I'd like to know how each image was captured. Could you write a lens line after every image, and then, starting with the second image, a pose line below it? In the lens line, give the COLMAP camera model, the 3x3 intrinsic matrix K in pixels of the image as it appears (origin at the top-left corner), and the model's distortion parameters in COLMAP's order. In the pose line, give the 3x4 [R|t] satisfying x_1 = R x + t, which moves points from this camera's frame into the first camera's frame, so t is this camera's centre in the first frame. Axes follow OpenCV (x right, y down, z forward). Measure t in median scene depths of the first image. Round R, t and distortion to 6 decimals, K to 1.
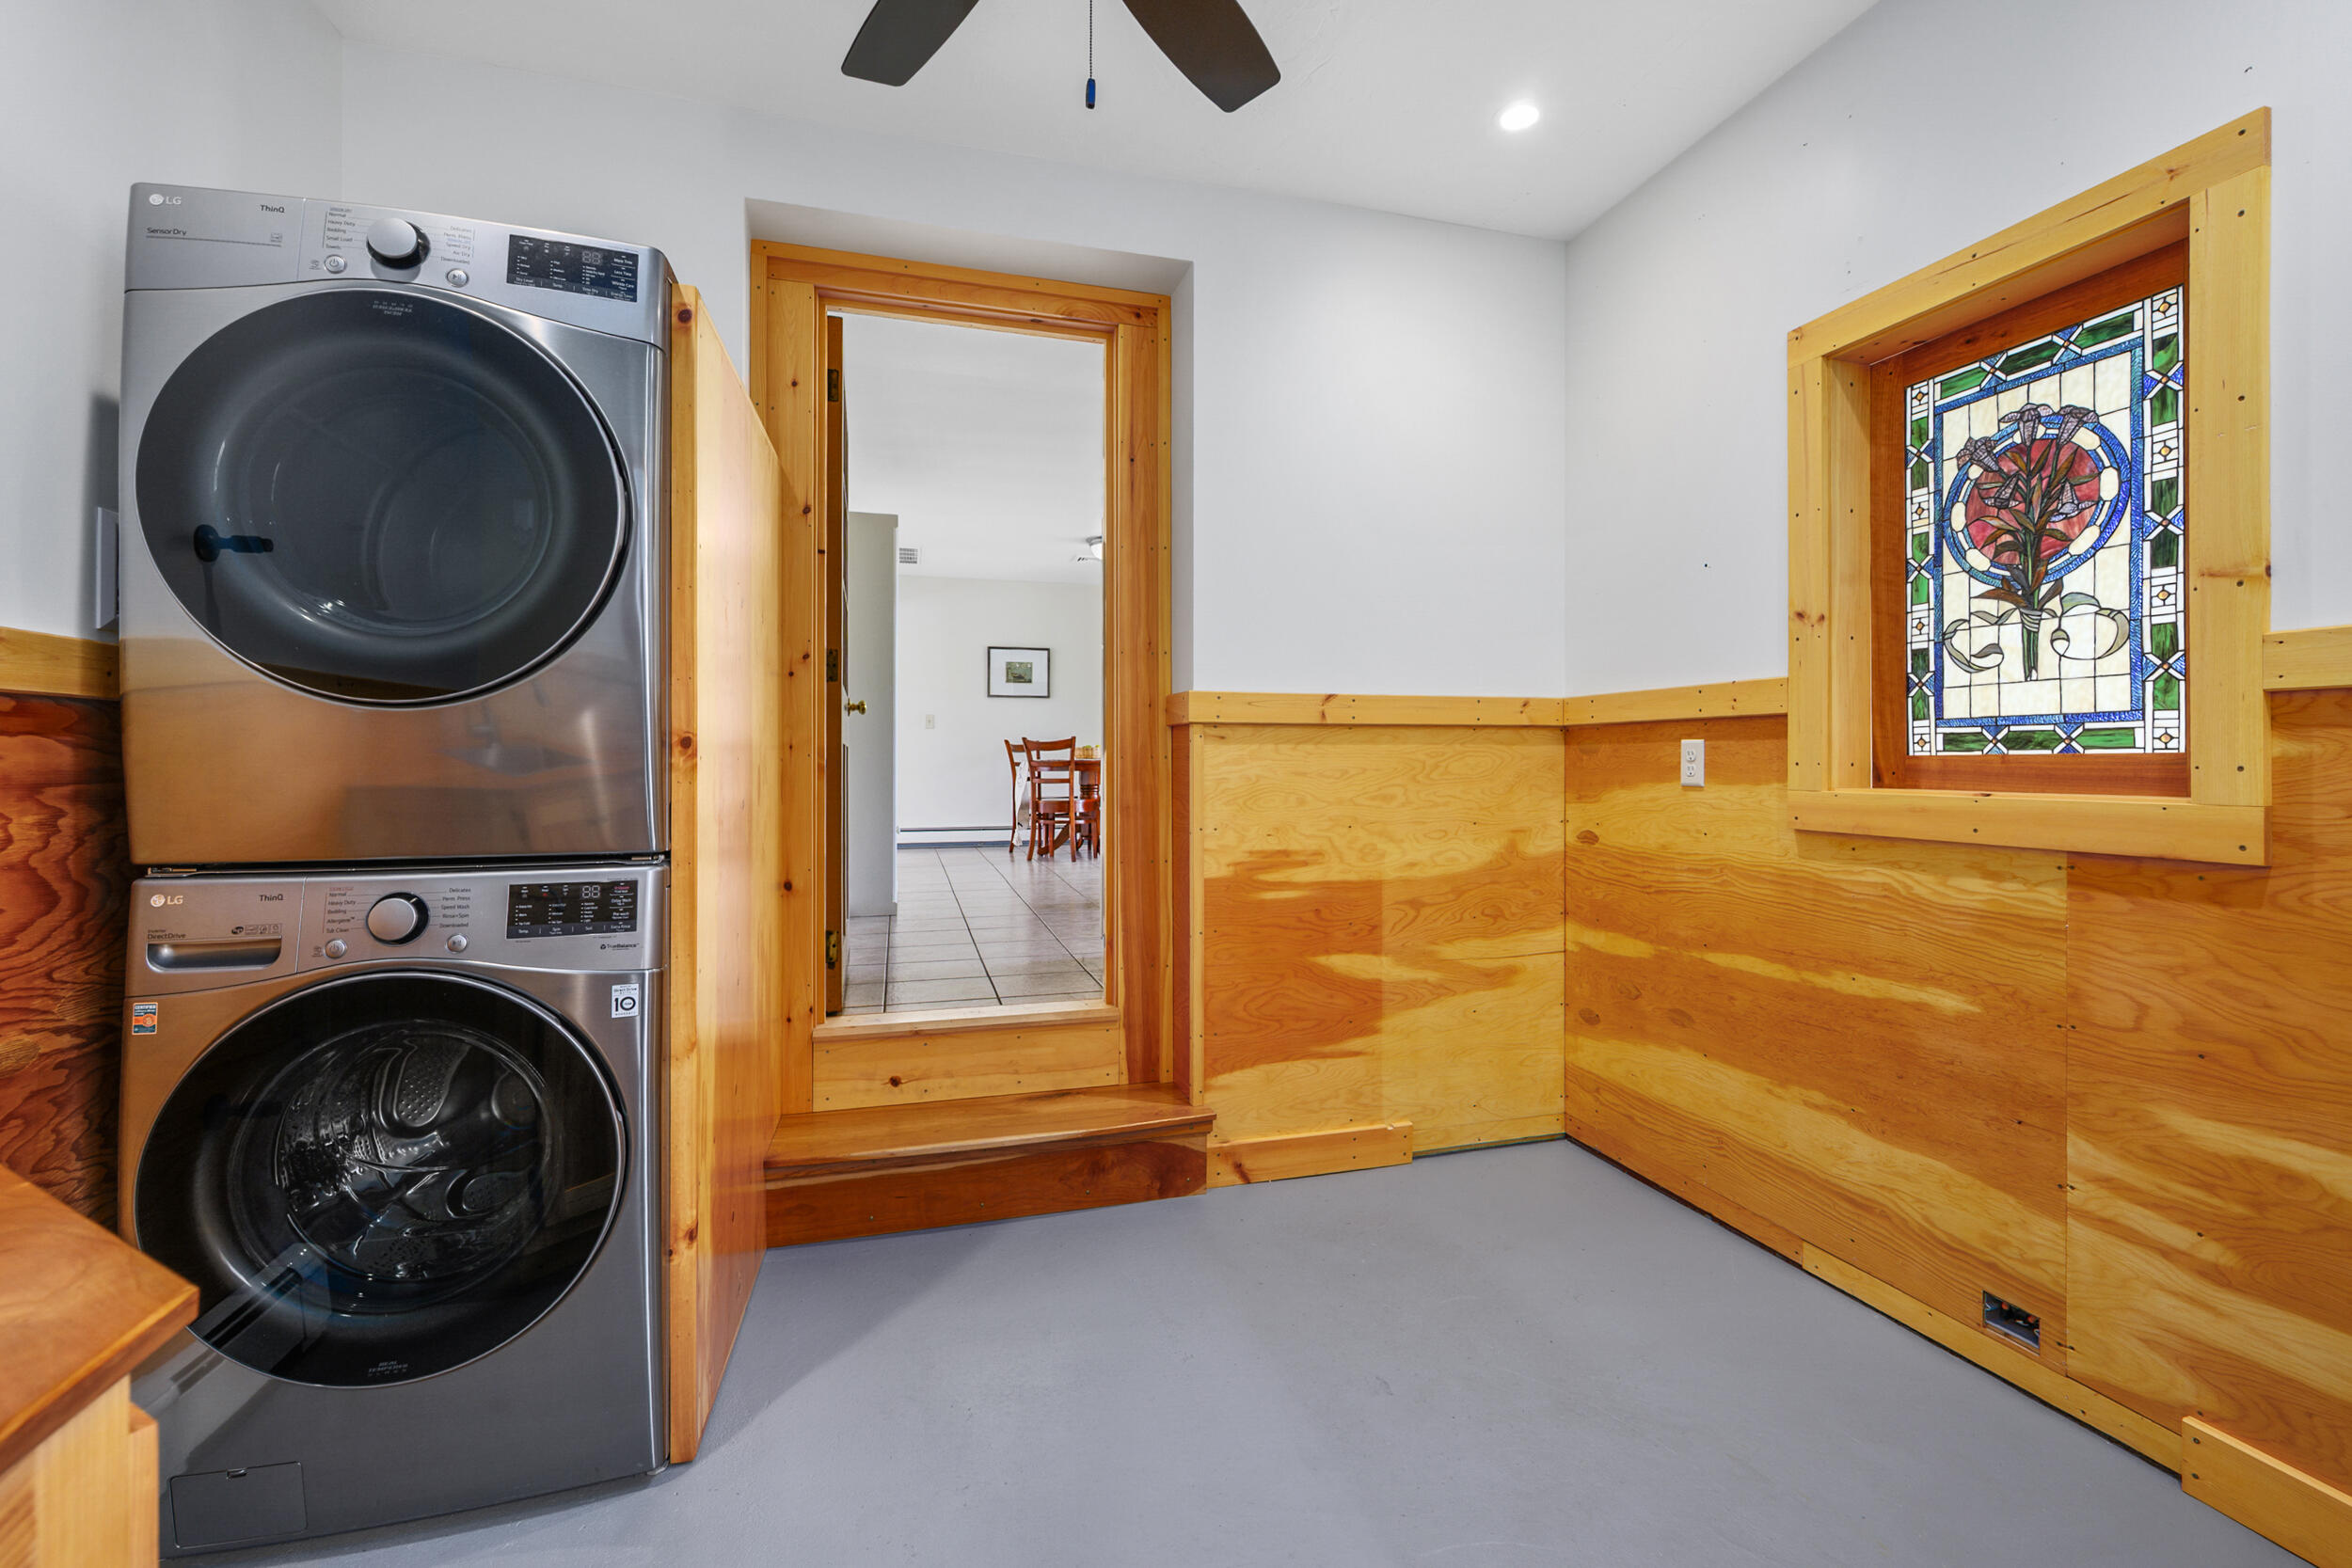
lens RADIAL K [[1017.8, 0, 1180.0], [0, 1017.8, 759.5], [0, 0, 1]] dist [-0.000892, -0.000123]
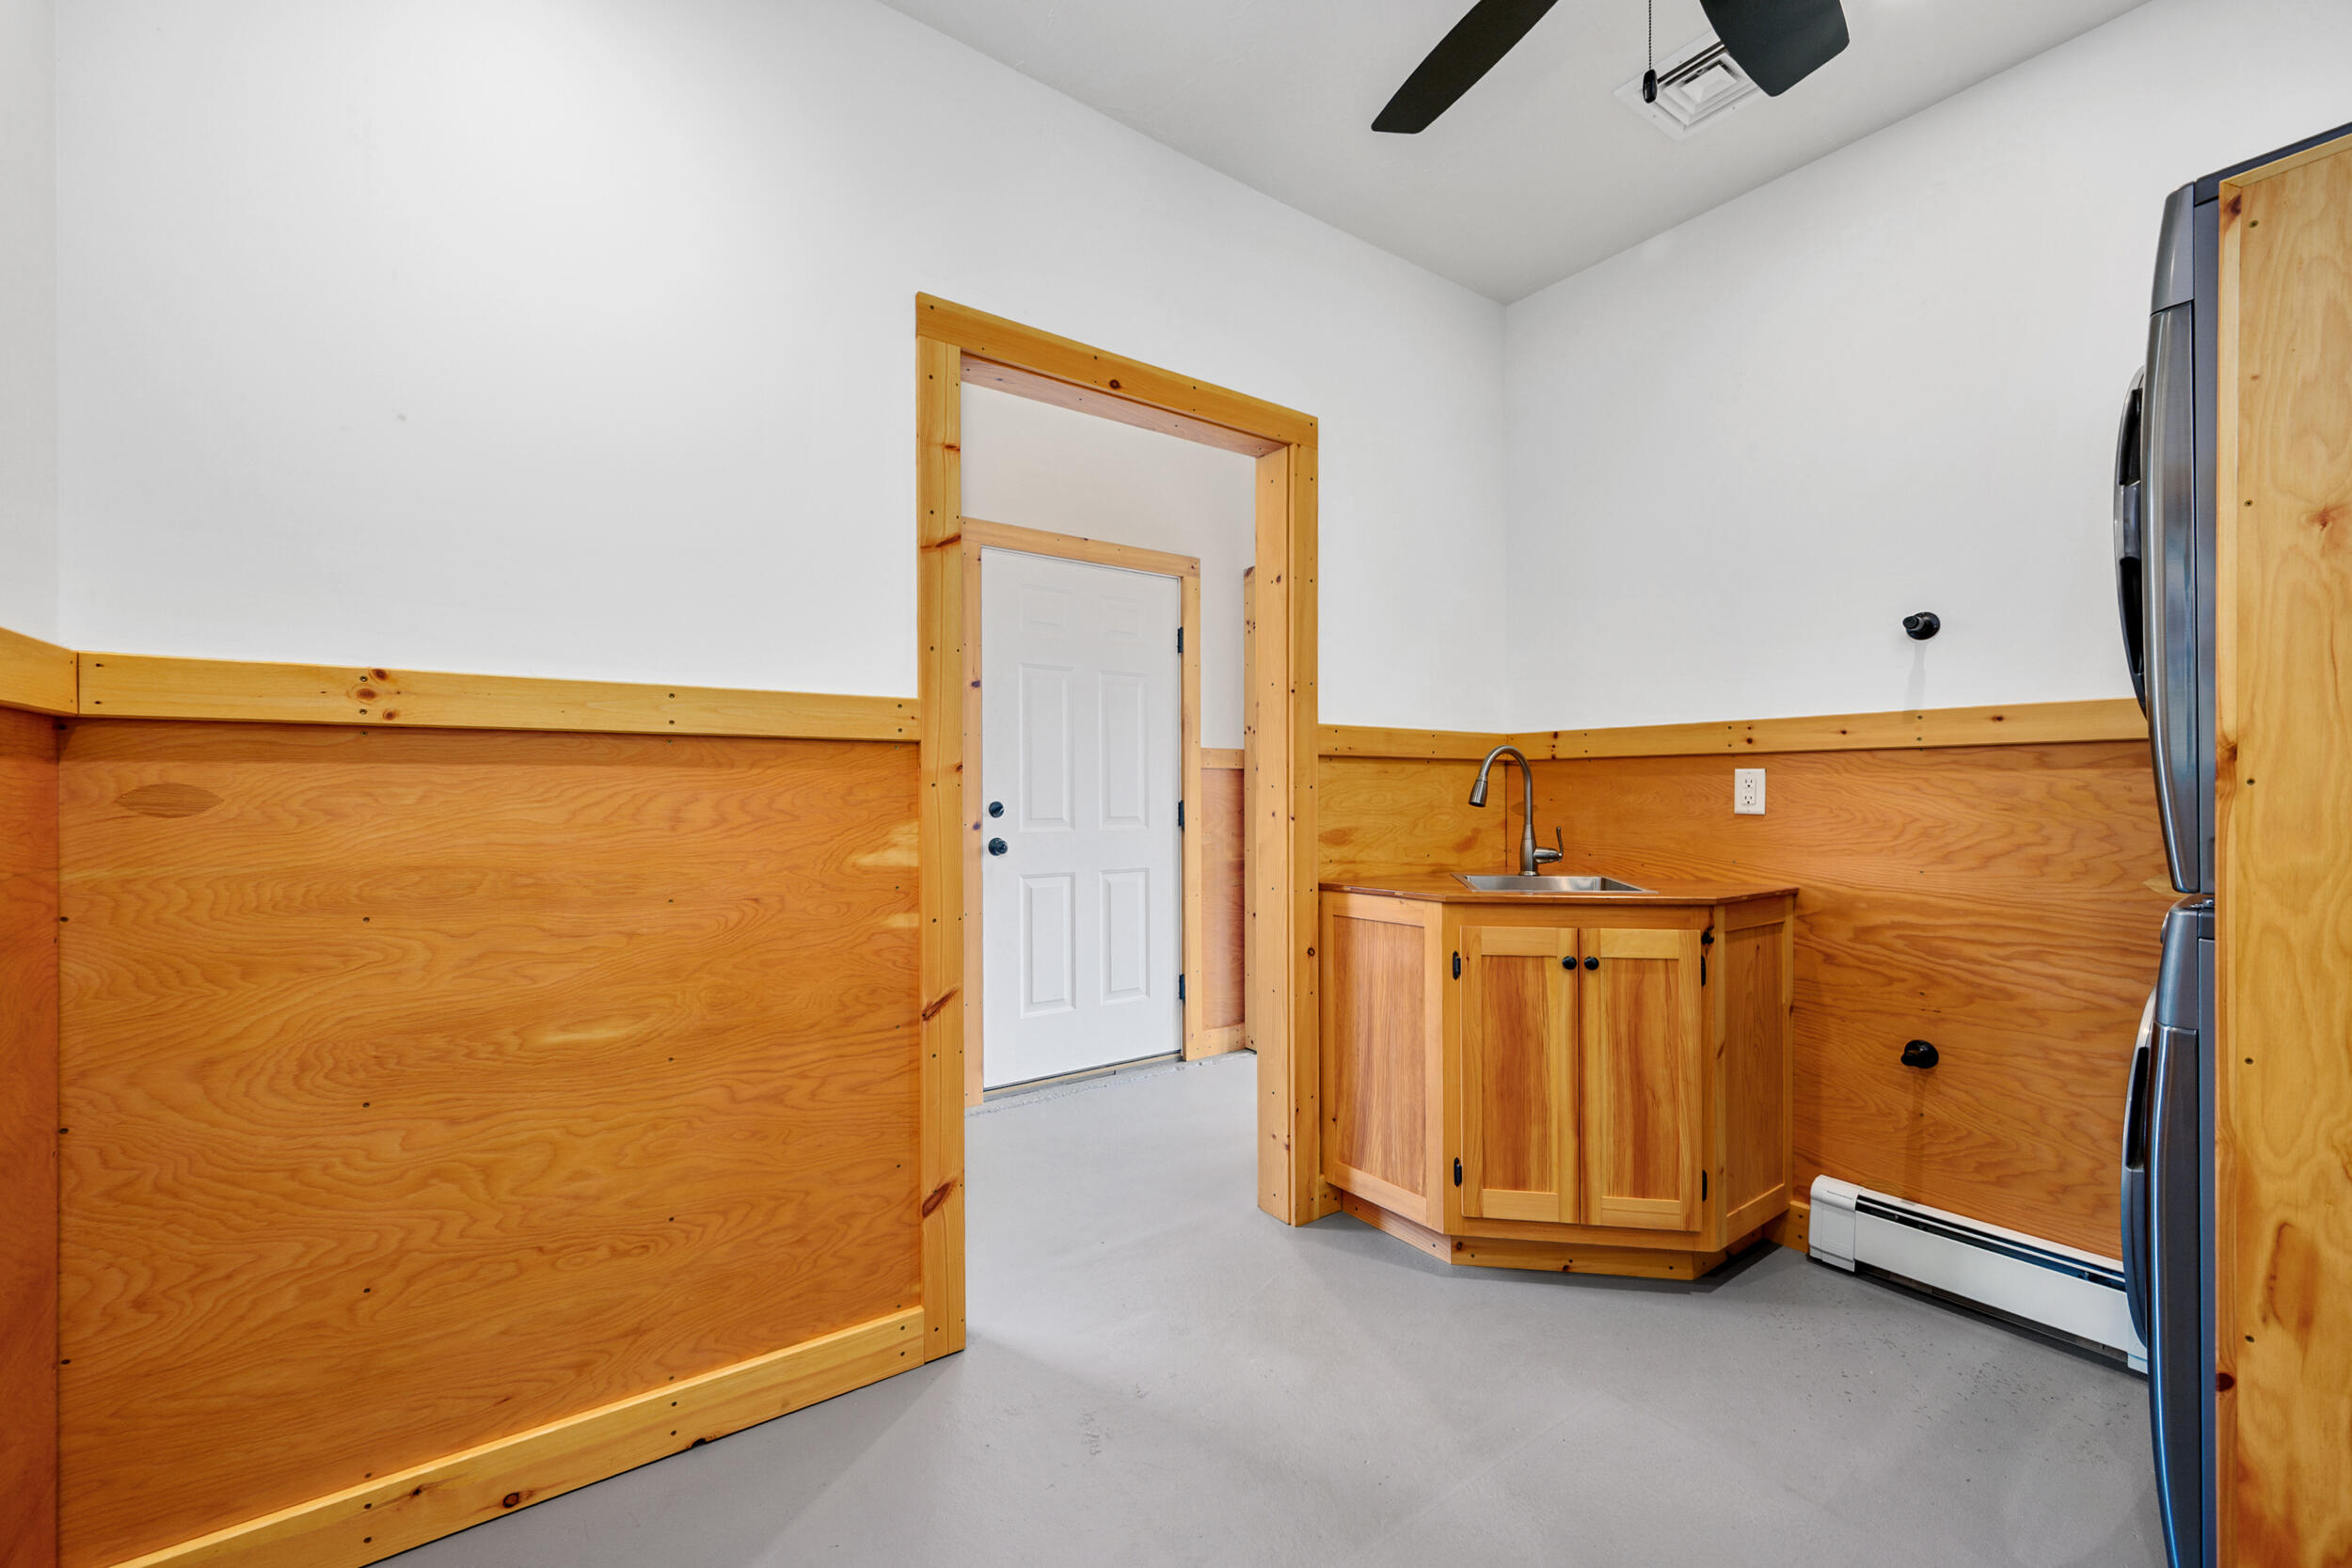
lens RADIAL K [[936.2, 0, 1176.0], [0, 936.2, 784.0], [0, 0, 1]] dist [-0.000396, 0.000013]
pose [[-0.942088, 0.003366, -0.335350, 0.422746], [0.006985, 0.999930, -0.009586, 0.000097], [0.335294, -0.011374, -0.942045, 0.519713]]
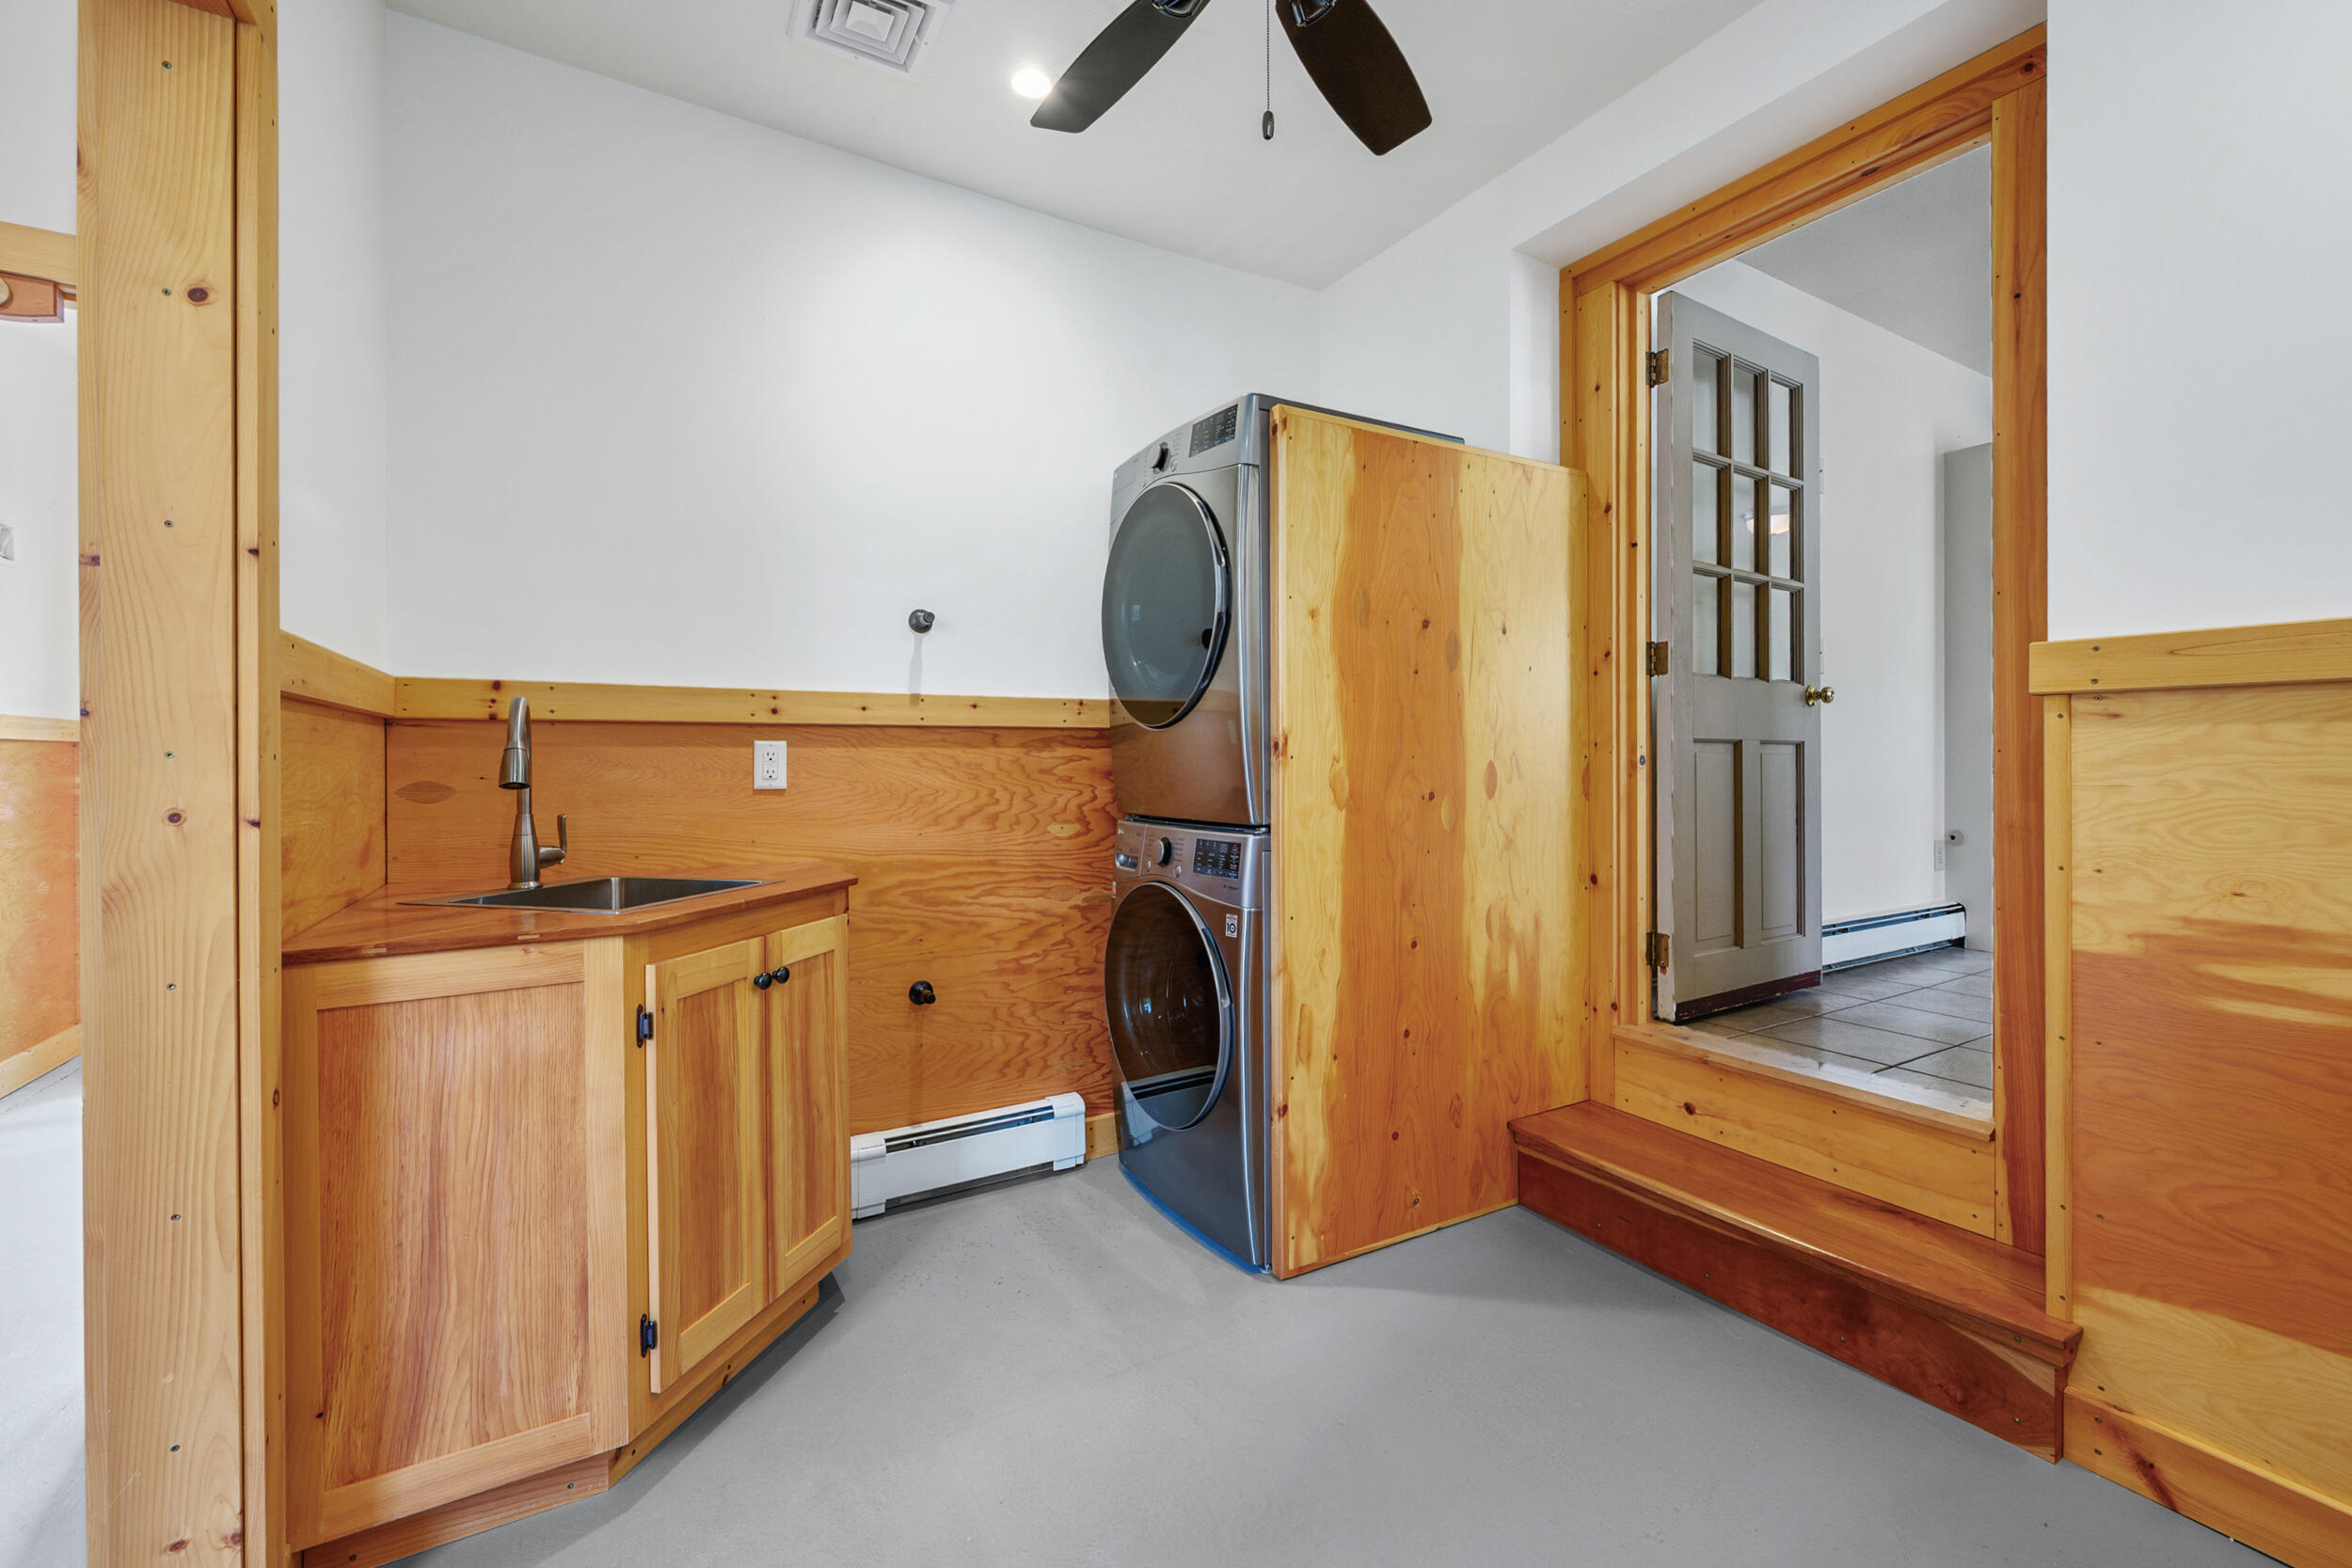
lens RADIAL K [[978.5, 0, 1179.9], [0, 978.5, 757.0], [0, 0, 1]] dist [0.001339, 0.000643]
pose [[0.252333, -0.002202, -0.967638, 0.464666], [0.005379, 0.999985, -0.000873, -0.000611], [0.967625, -0.004984, 0.252341, 0.345346]]
